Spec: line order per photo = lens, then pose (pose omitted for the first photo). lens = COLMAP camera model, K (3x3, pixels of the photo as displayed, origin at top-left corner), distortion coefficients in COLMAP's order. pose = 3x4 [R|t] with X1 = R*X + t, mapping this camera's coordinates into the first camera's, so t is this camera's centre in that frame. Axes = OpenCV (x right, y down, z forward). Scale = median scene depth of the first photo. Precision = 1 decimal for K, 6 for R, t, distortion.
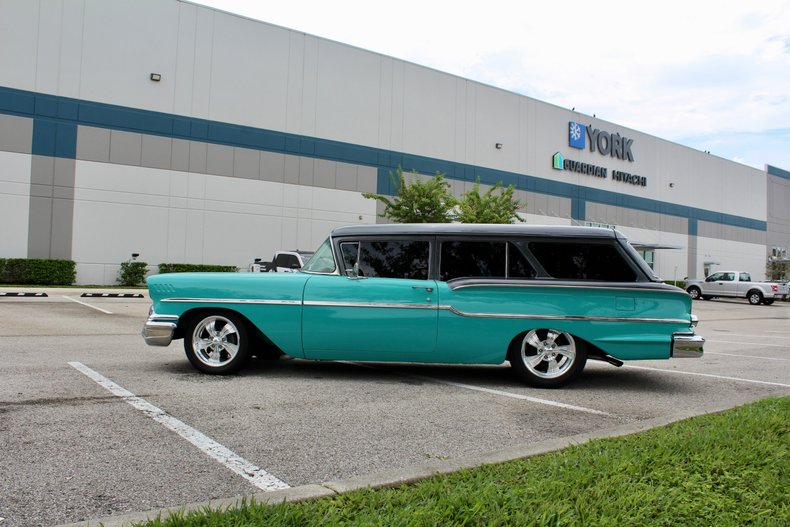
lens RADIAL K [[659.6, 0, 391.9], [0, 659.6, 267.0], [0, 0, 1]] dist [-0.164752, 0.144872]
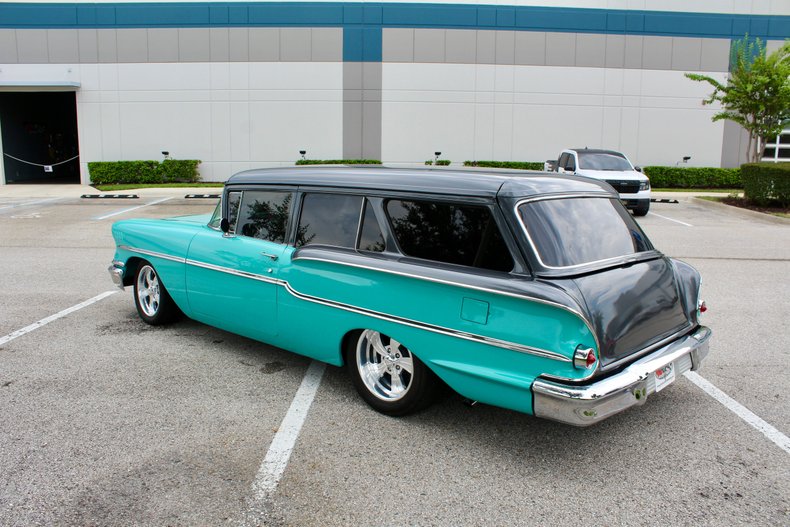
lens RADIAL K [[659.6, 0, 391.9], [0, 659.6, 267.0], [0, 0, 1]] dist [-0.164752, 0.144872]
pose [[0.808124, 0.083145, -0.583114, 0.157922], [0.022951, 0.984790, 0.172226, -0.021842], [0.588565, -0.152562, 0.793925, 0.115874]]
